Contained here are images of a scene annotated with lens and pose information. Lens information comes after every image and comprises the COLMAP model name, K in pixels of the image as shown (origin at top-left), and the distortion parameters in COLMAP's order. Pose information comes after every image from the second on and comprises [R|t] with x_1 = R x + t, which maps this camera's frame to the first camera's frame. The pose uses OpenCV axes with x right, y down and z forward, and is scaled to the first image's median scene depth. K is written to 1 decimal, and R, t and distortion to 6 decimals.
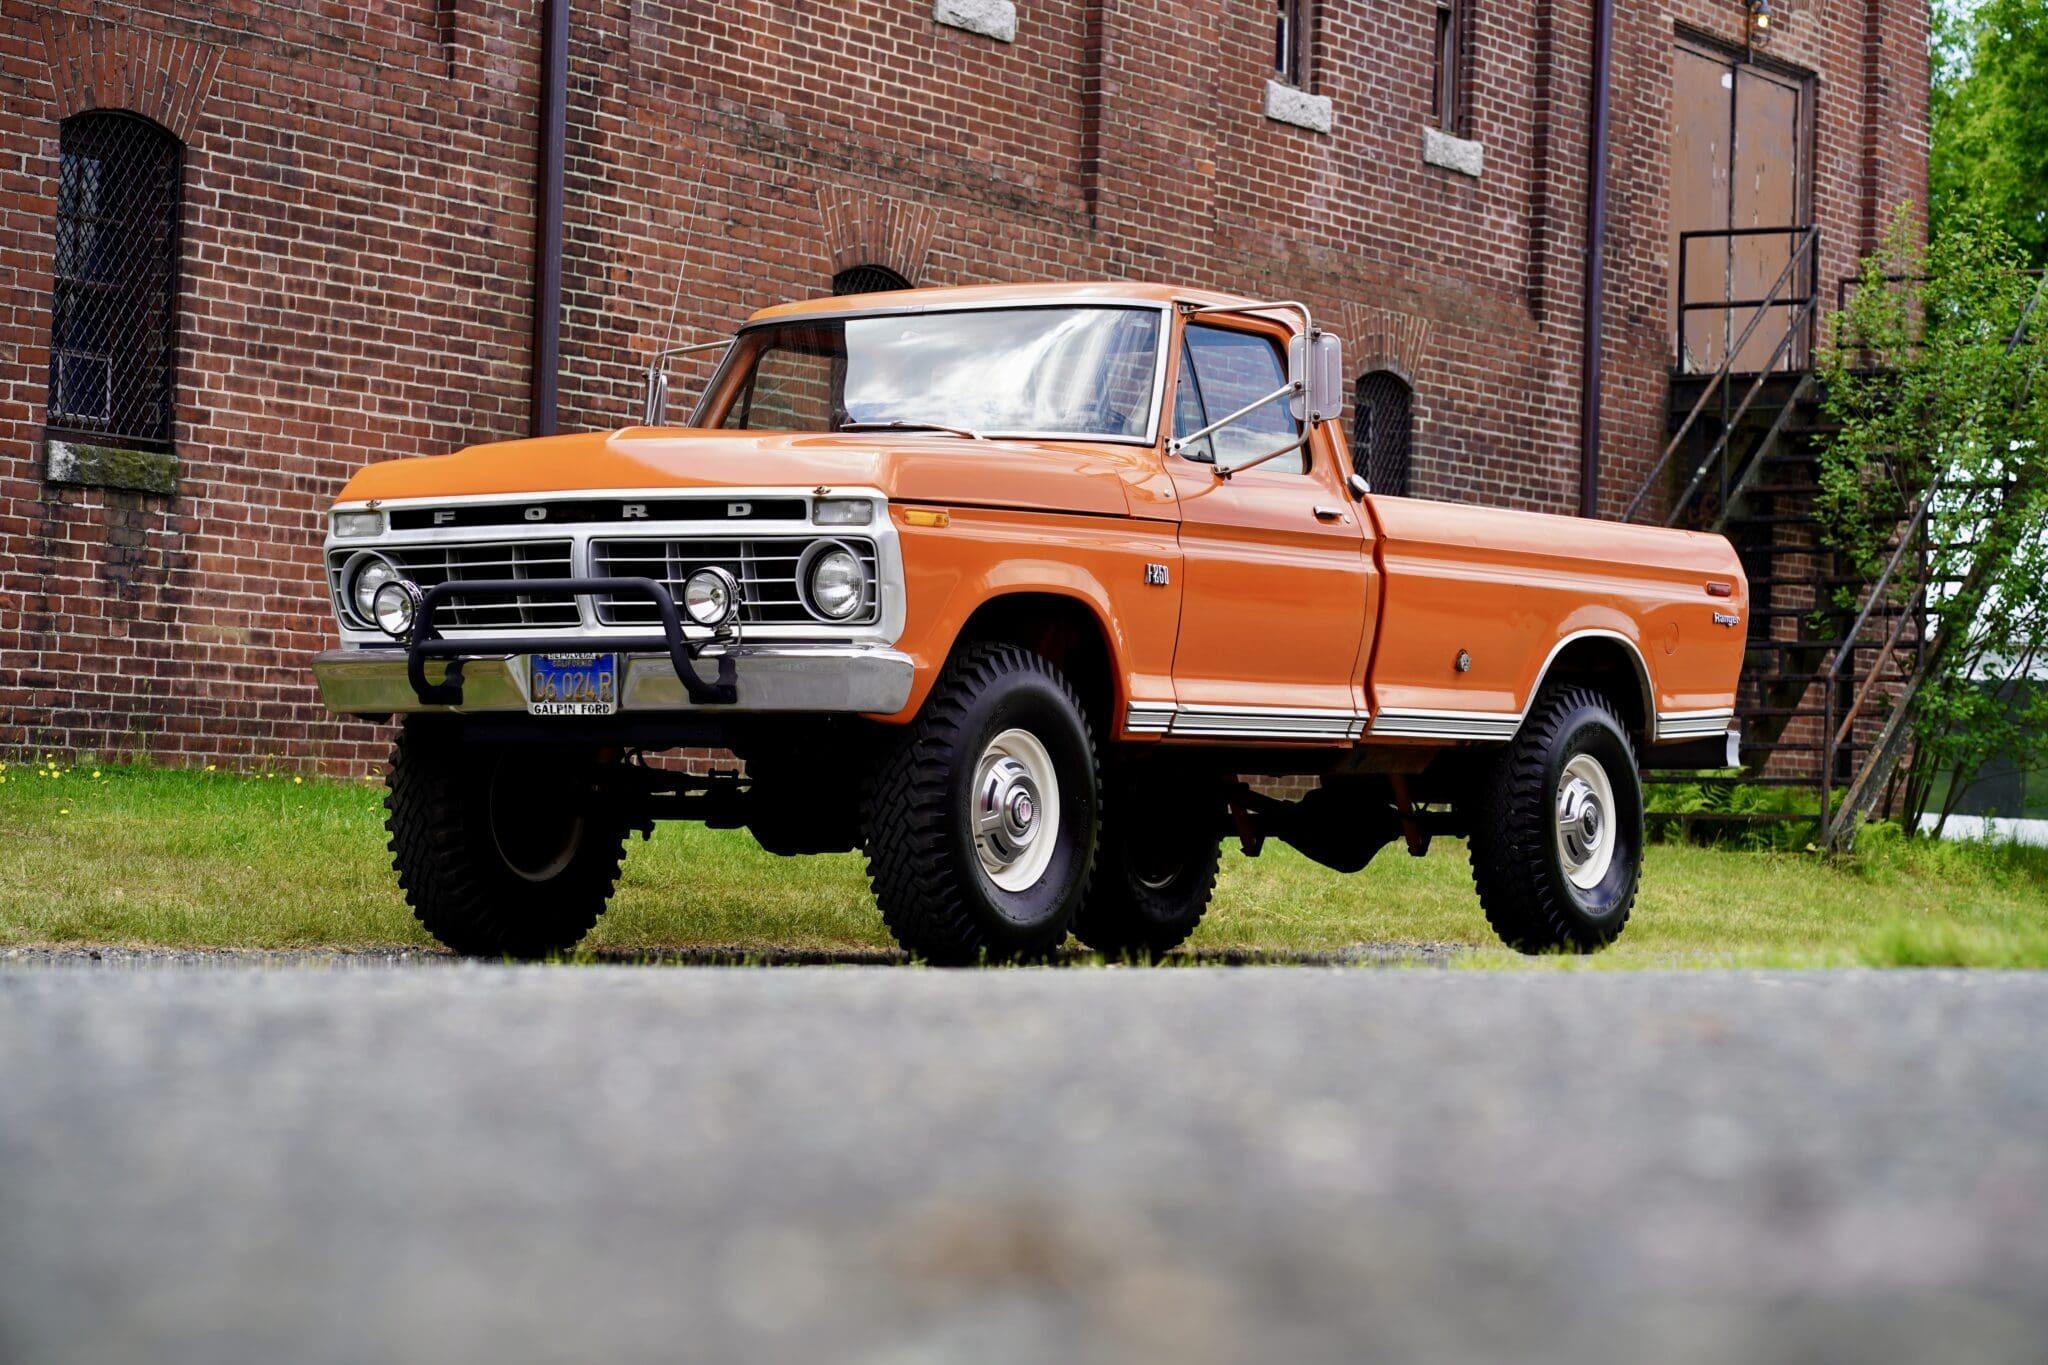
lens RADIAL K [[4913.7, 0, 997.7], [0, 4913.7, 689.6], [0, 0, 1]] dist [0.158724, -2.793741]
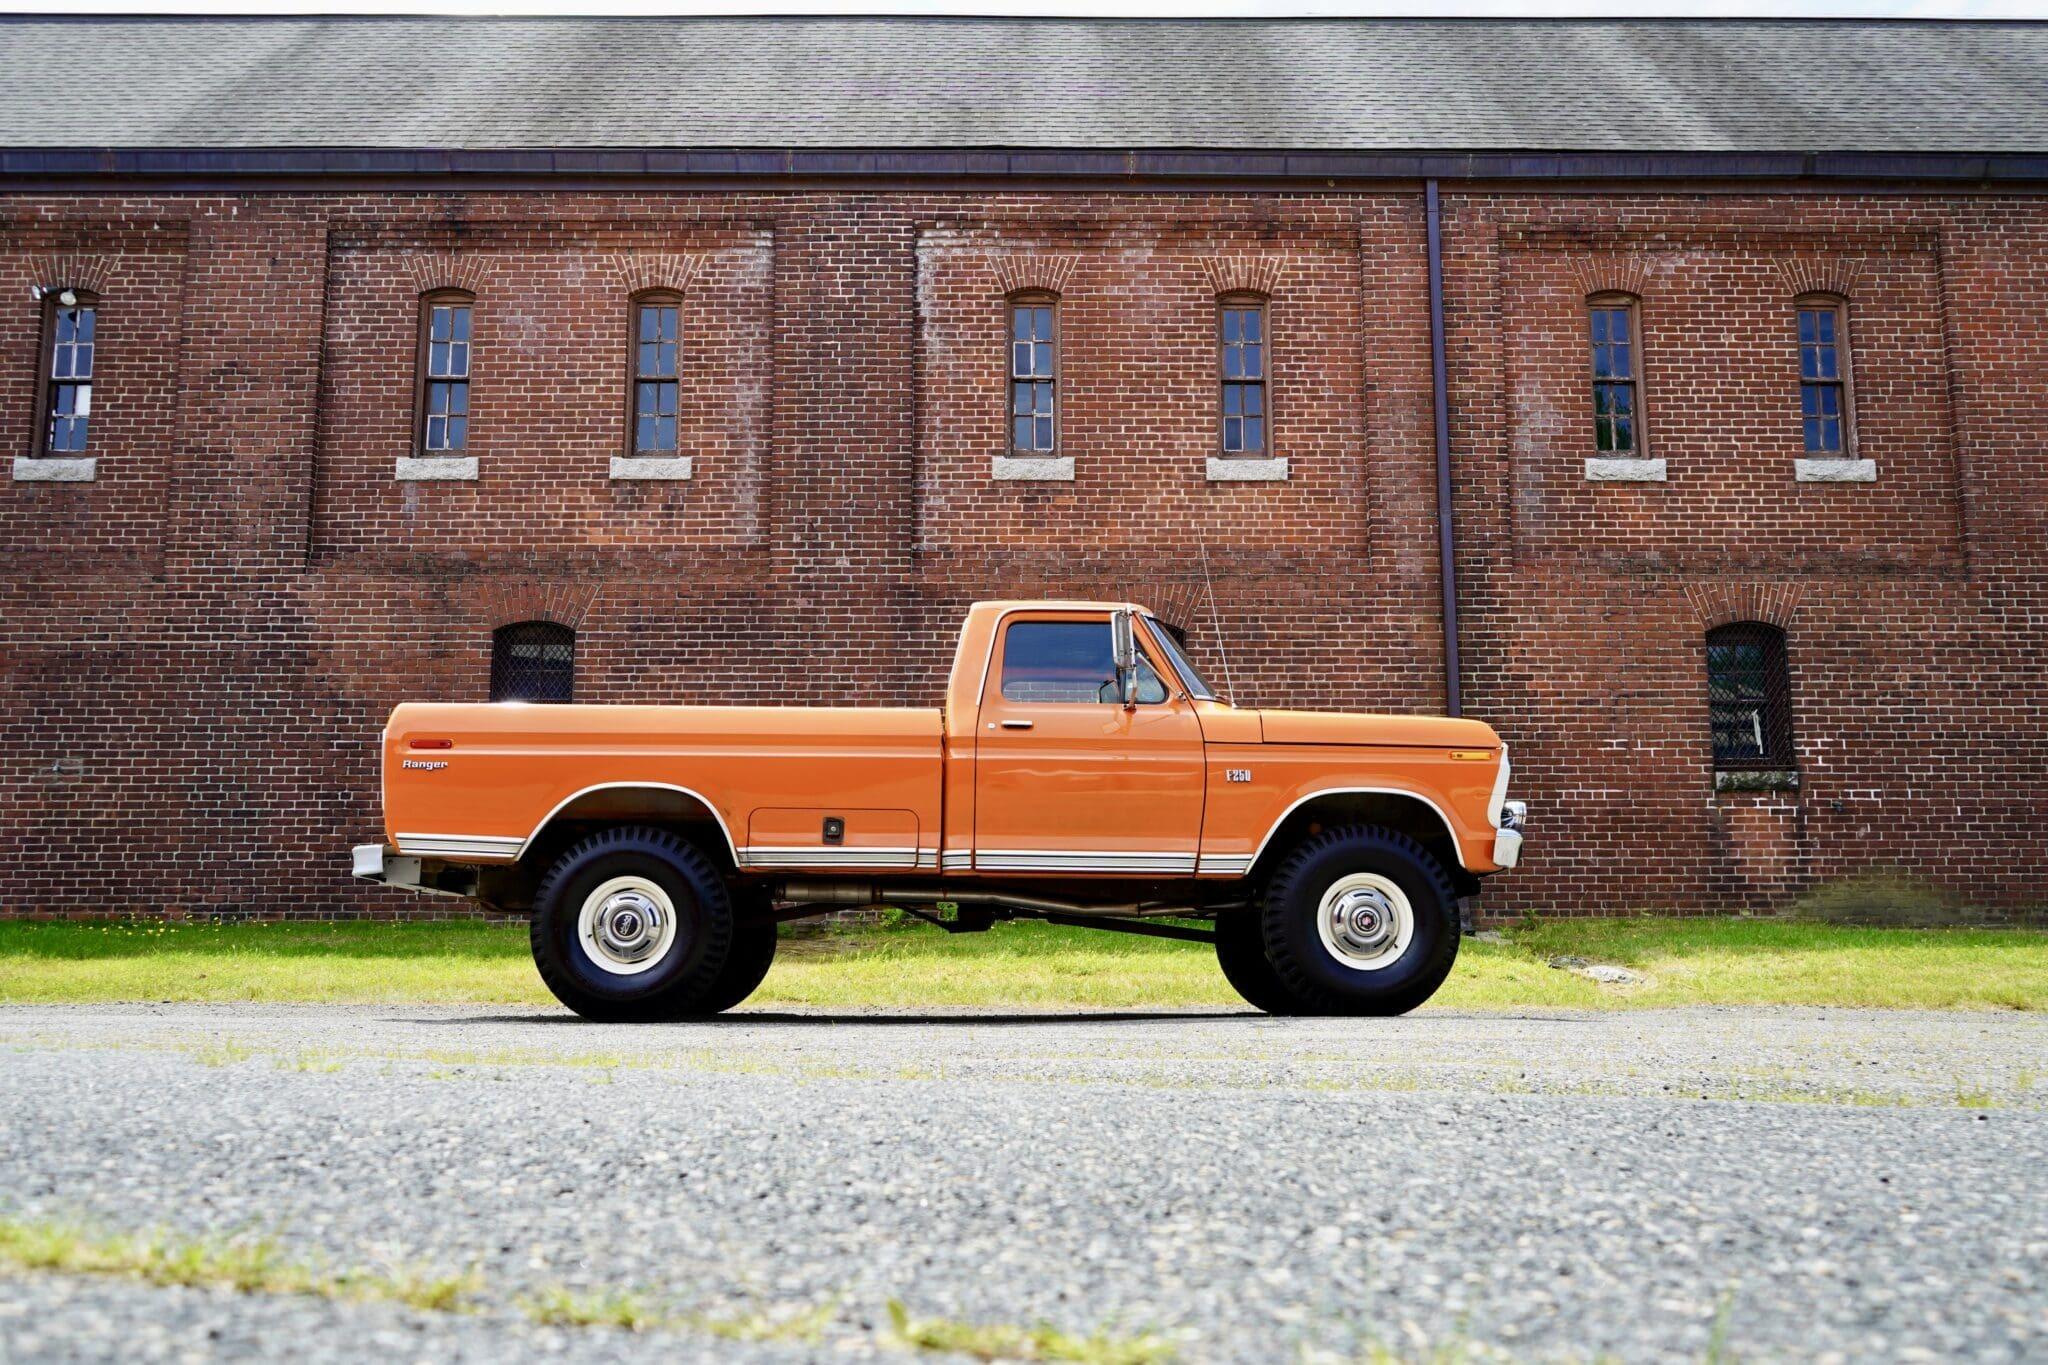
lens RADIAL K [[1642.1, 0, 1032.2], [0, 1642.1, 693.2], [0, 0, 1]] dist [-0.022423, 0.035047]
pose [[0.544104, -0.150277, -0.825450, 0.385645], [0.044623, 0.987620, -0.150387, 0.022869], [0.837830, 0.044993, 0.544074, 0.531978]]
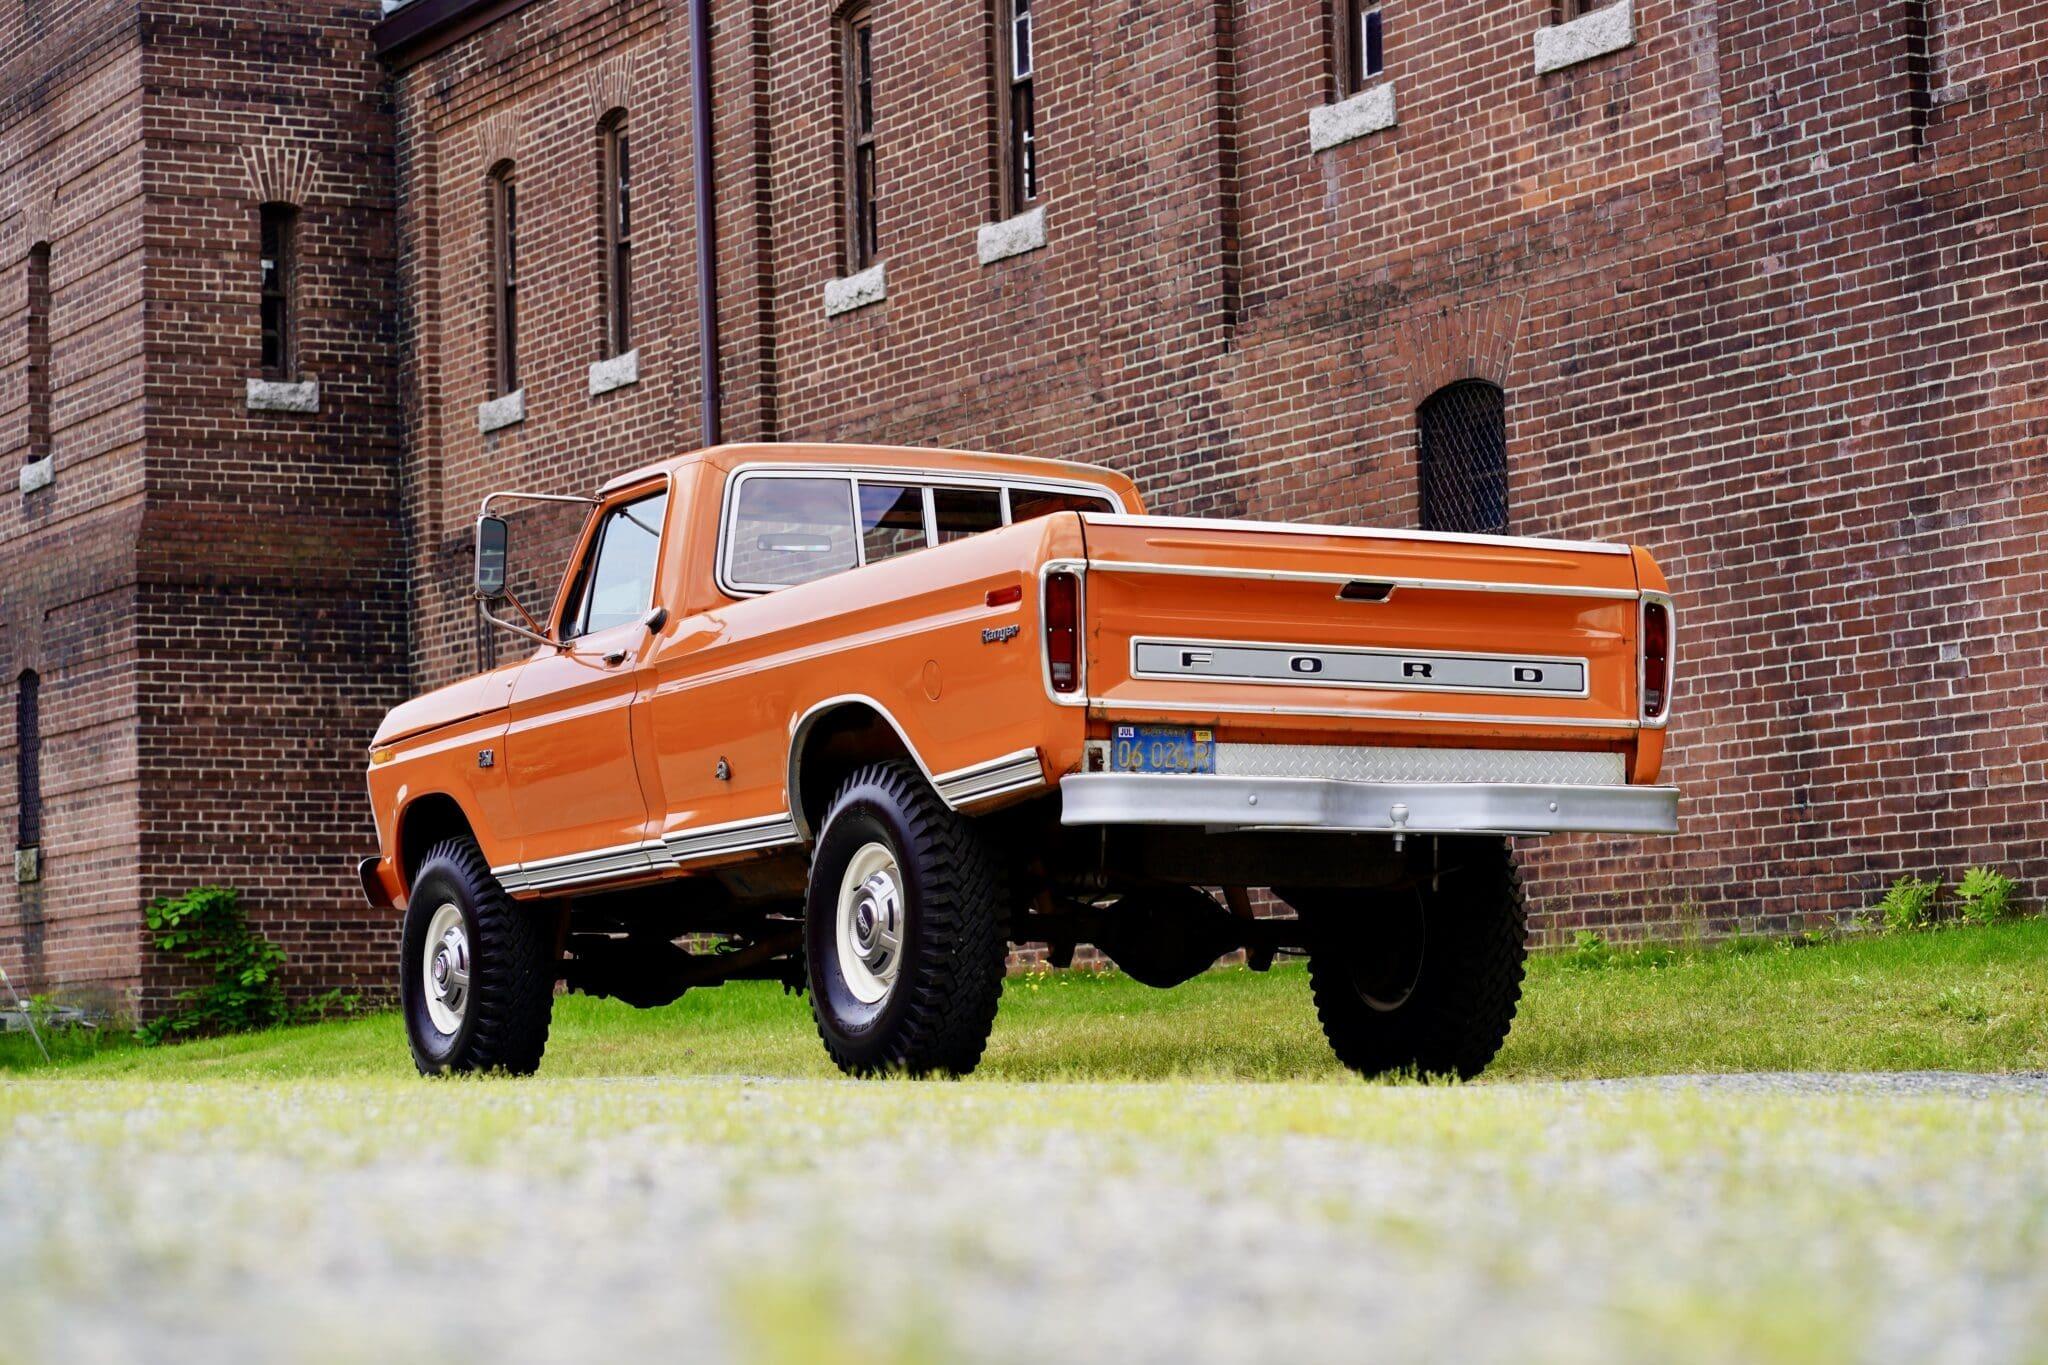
lens RADIAL K [[4913.7, 0, 997.7], [0, 4913.7, 689.6], [0, 0, 1]] dist [0.158724, -2.793741]
pose [[-0.494473, -0.085596, -0.864968, 0.691199], [0.037875, 0.992072, -0.119825, 0.073506], [0.868368, -0.092011, -0.487311, 1.177285]]
